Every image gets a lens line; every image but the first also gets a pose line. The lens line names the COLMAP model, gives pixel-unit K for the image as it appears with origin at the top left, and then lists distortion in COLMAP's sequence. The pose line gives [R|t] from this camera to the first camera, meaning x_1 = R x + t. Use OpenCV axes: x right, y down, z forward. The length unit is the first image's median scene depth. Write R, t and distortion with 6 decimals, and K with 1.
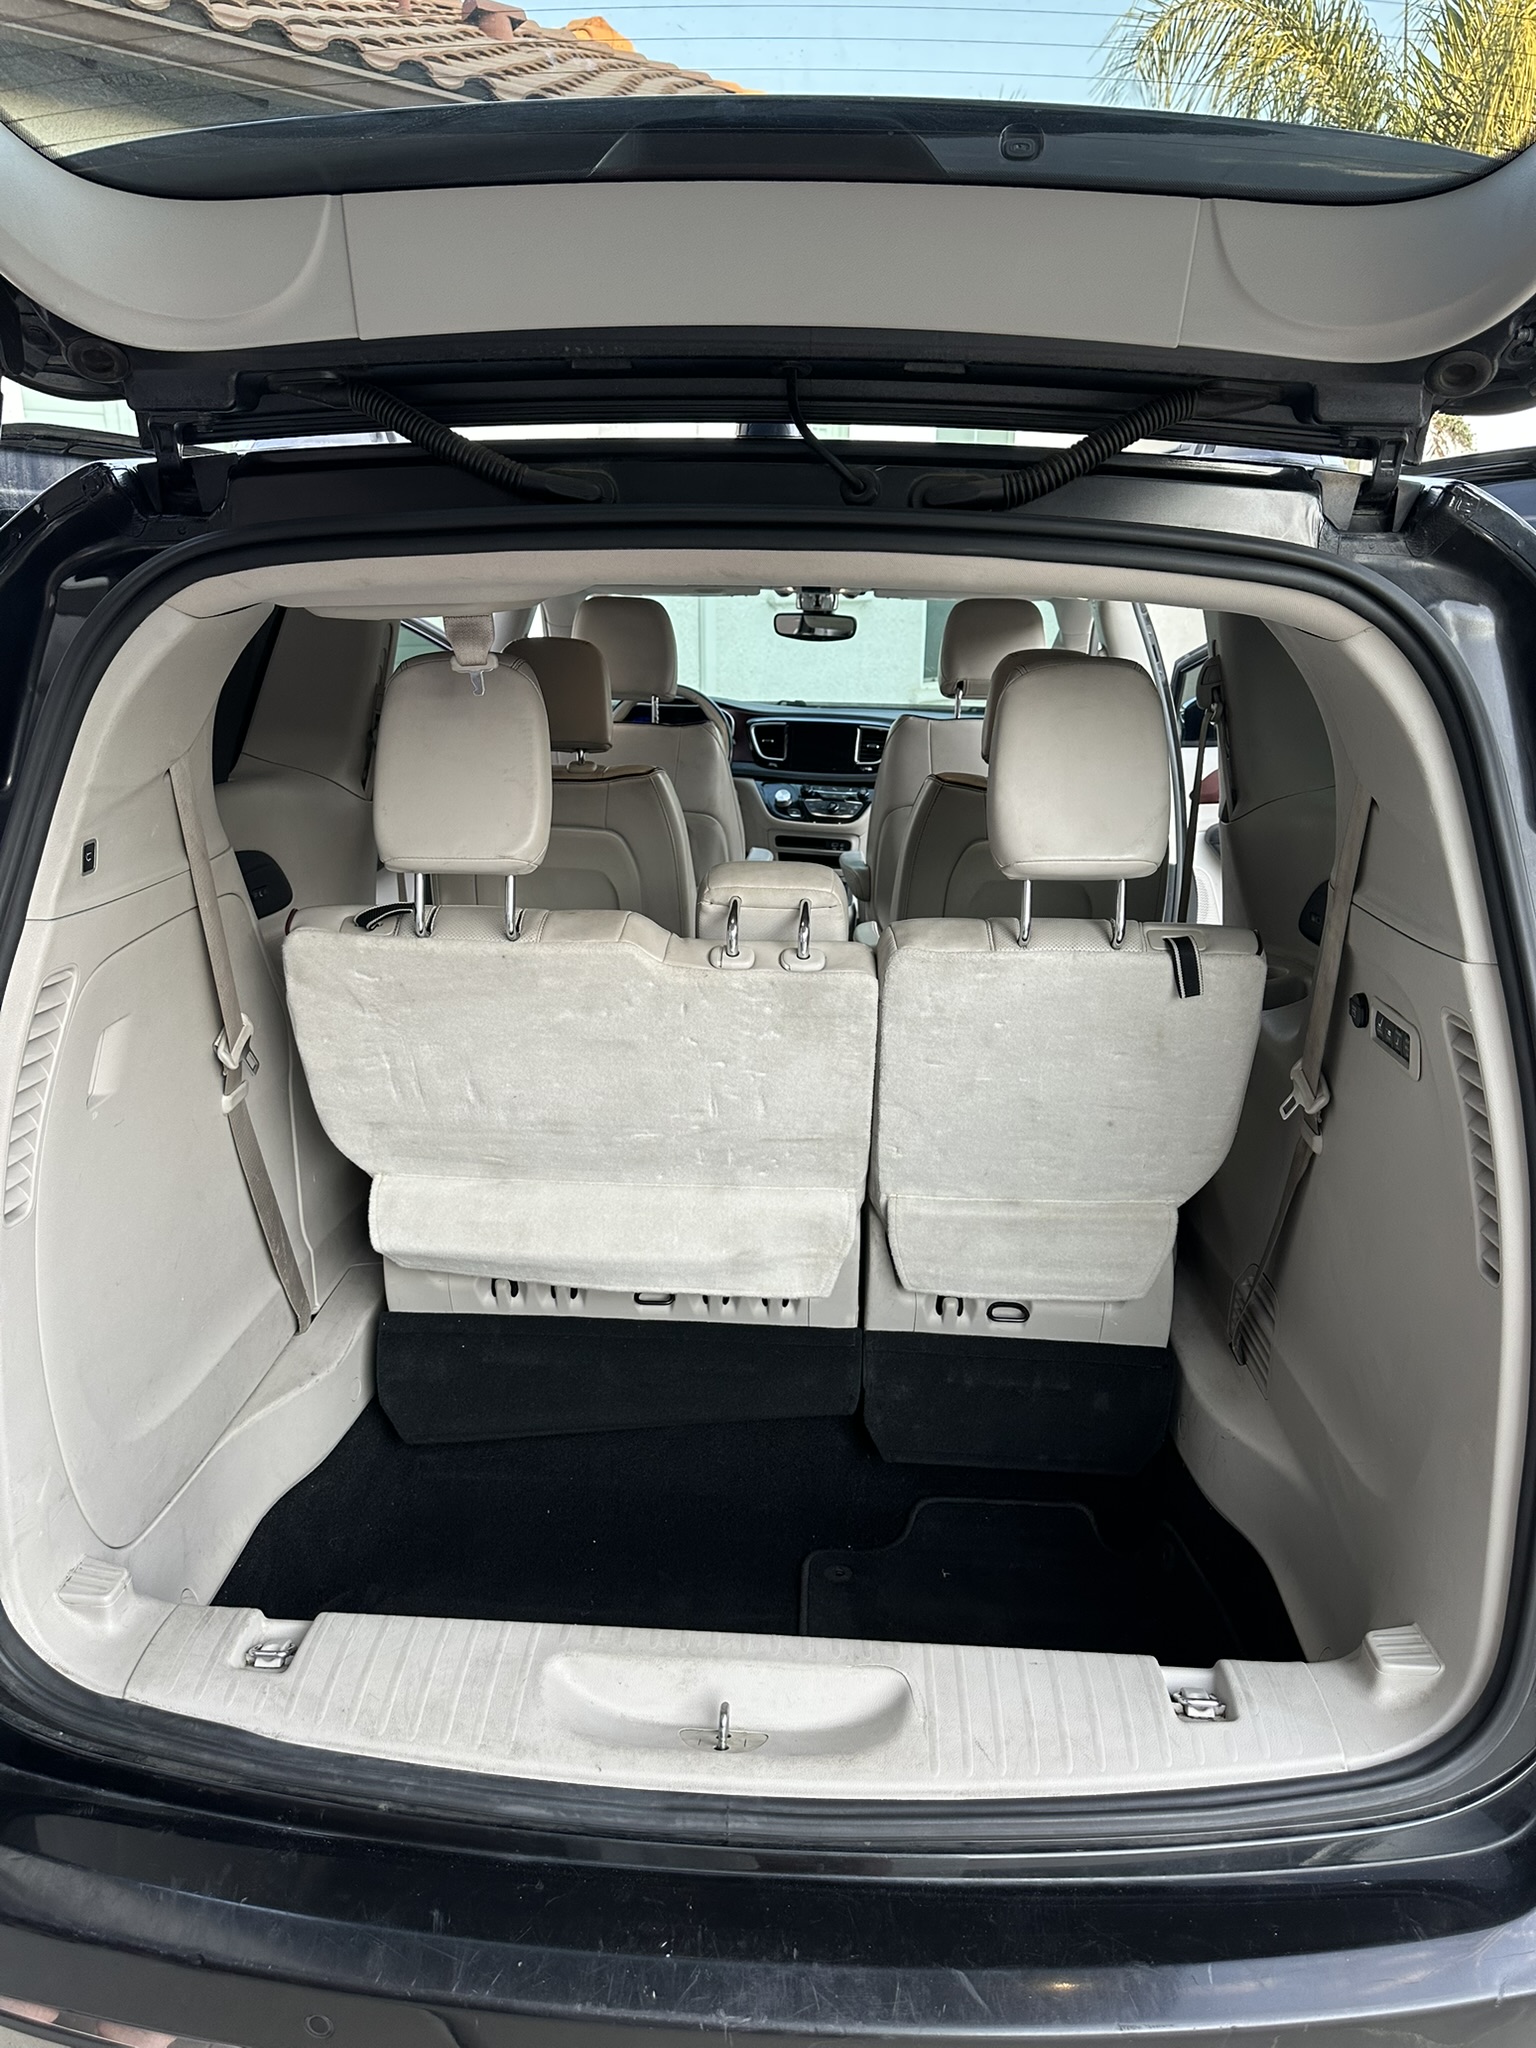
lens RADIAL K [[1457.9, 0, 762.7], [0, 1457.9, 1073.0], [0, 0, 1]] dist [0.019332, -0.031846]
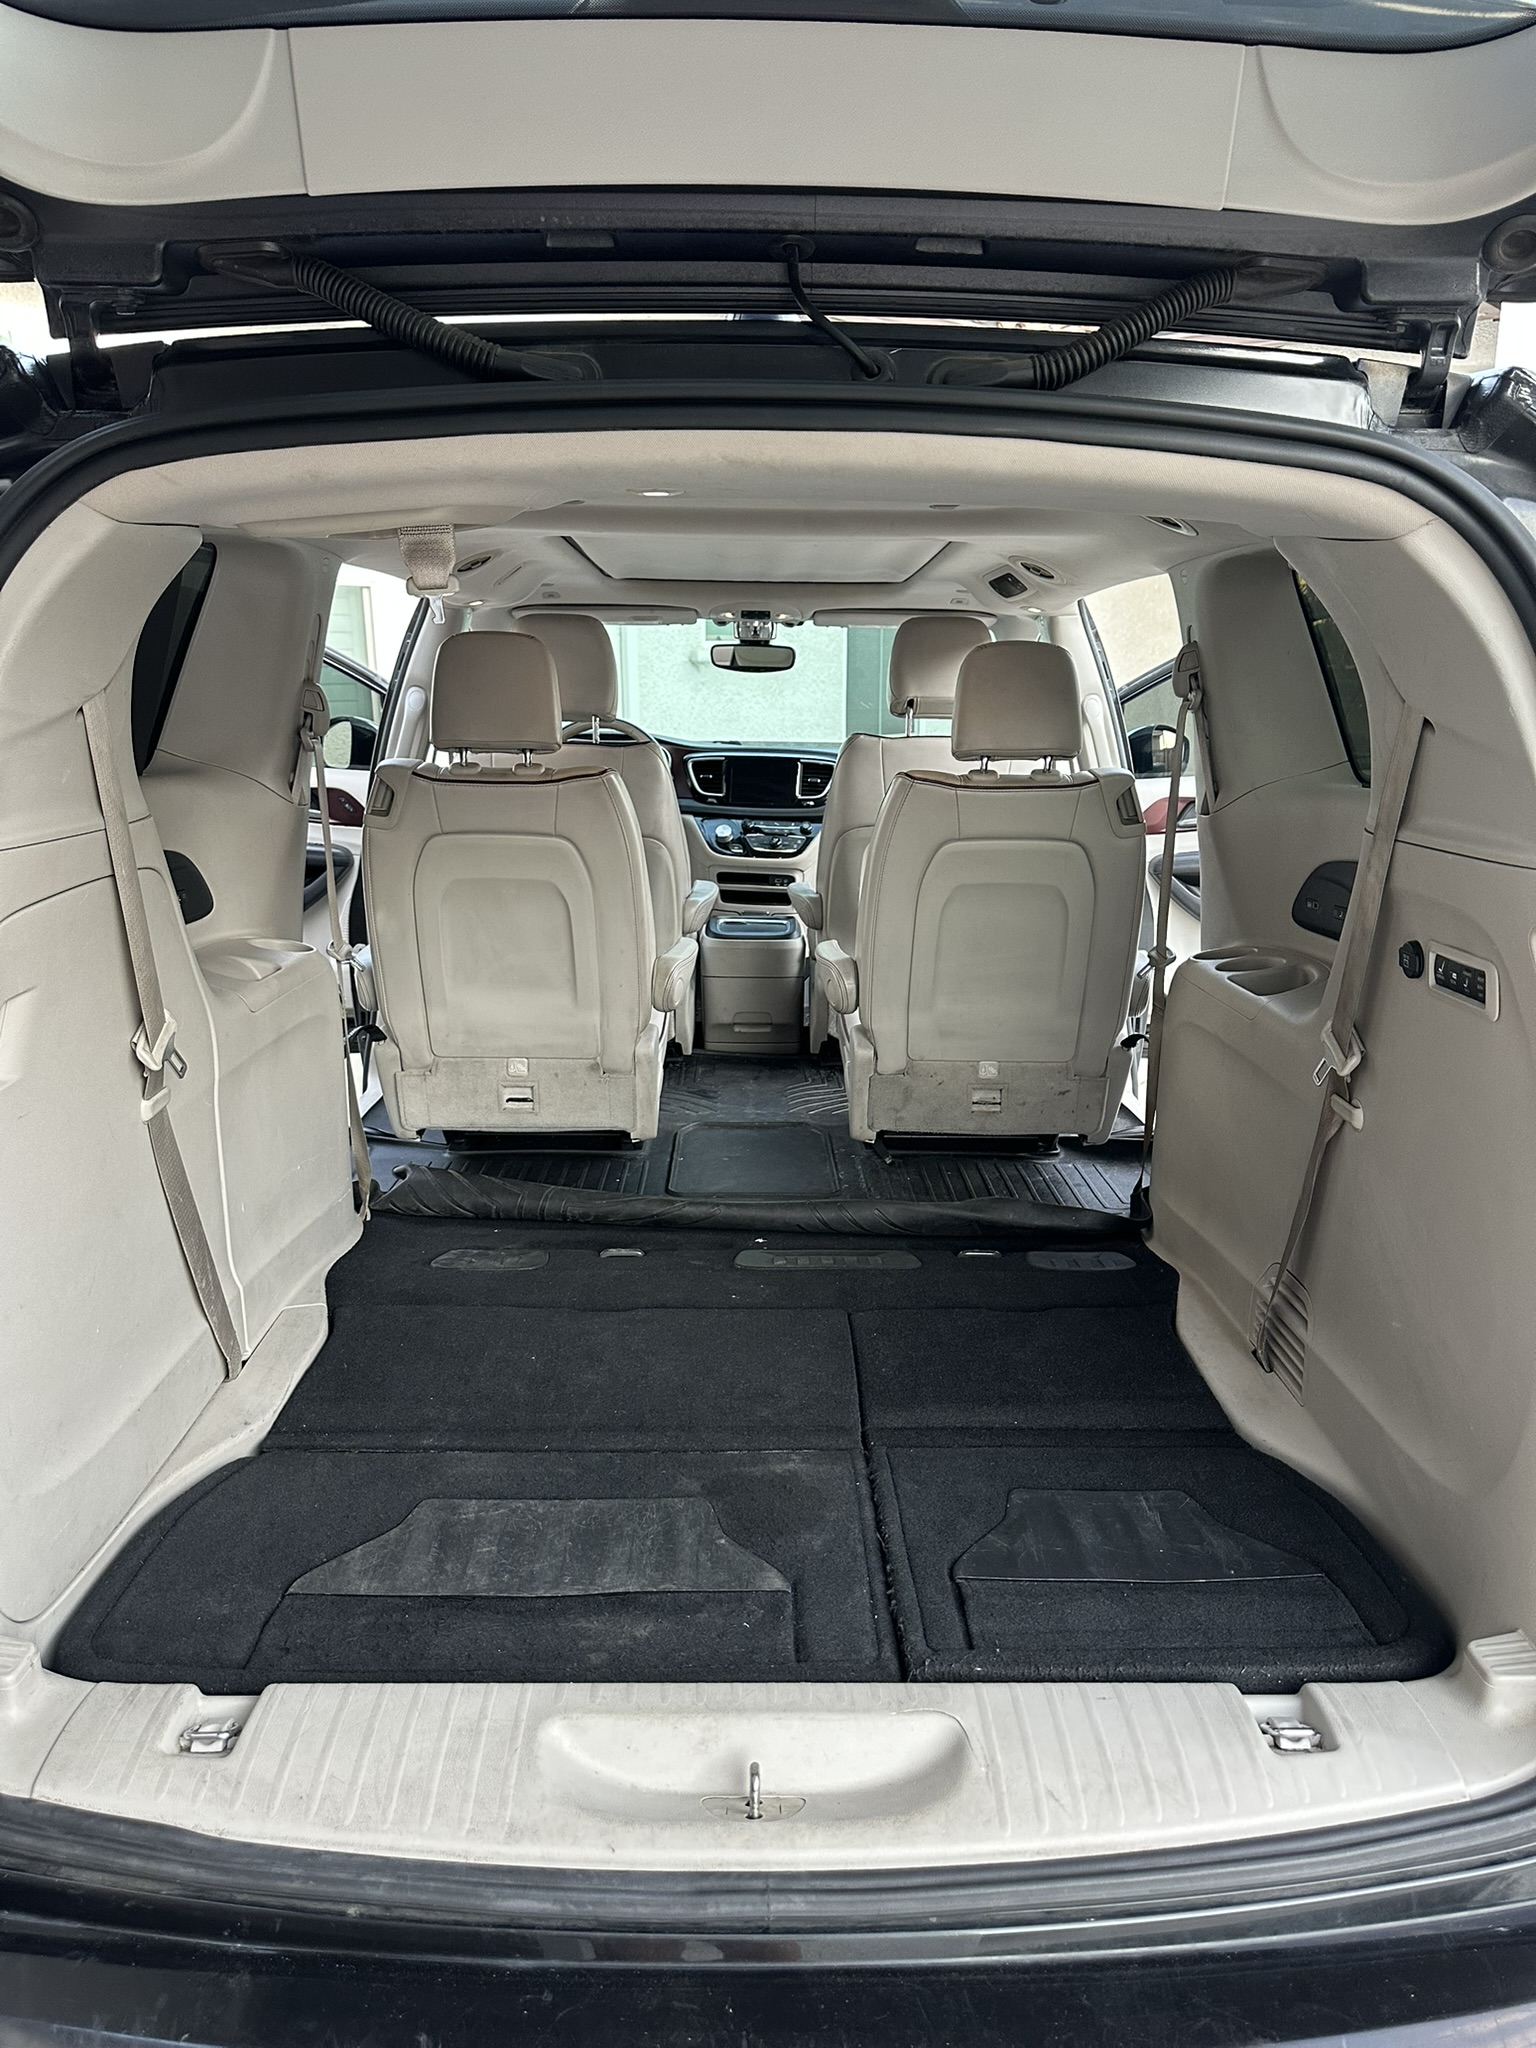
lens RADIAL K [[1457.9, 0, 779.3], [0, 1457.9, 1070.6], [0, 0, 1]] dist [0.019332, -0.031846]
pose [[0.997419, -0.024382, 0.067527, -0.058122], [0.028048, 0.998153, -0.053882, 0.070906], [-0.066089, 0.055637, 0.996261, 0.120411]]
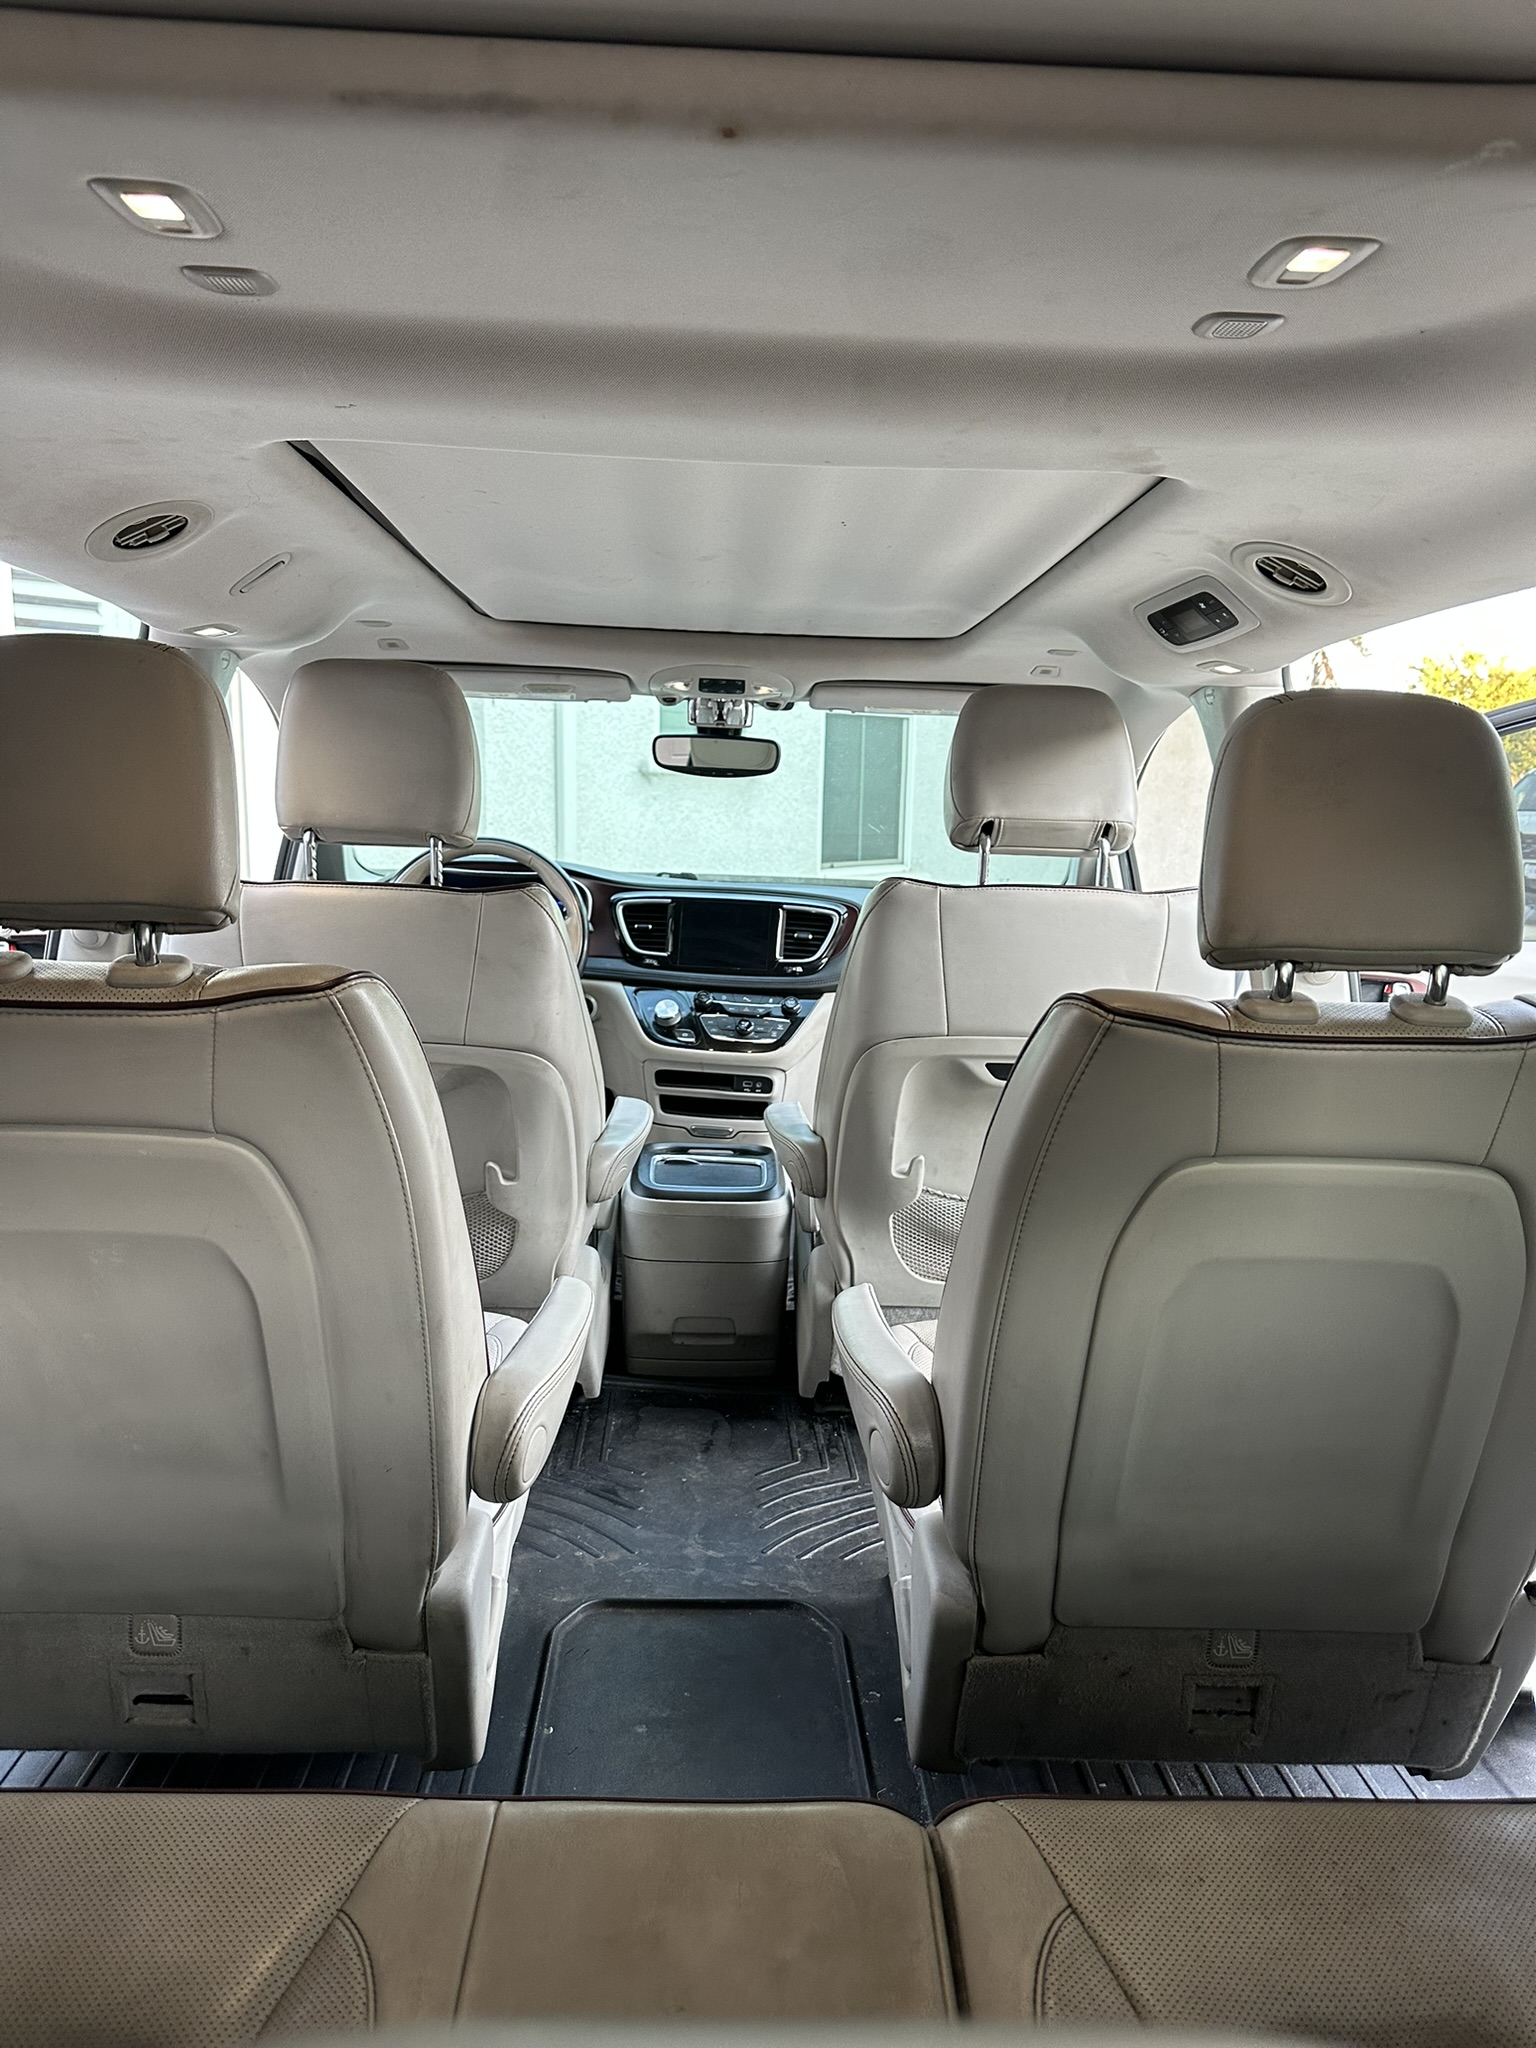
lens RADIAL K [[1457.9, 0, 769.8], [0, 1457.9, 1036.4], [0, 0, 1]] dist [0.019332, -0.031846]
pose [[0.995633, 0.001849, 0.093331, -0.002679], [0.012659, 0.987893, -0.154620, -0.243978], [-0.092487, 0.155126, 0.983556, 1.137345]]
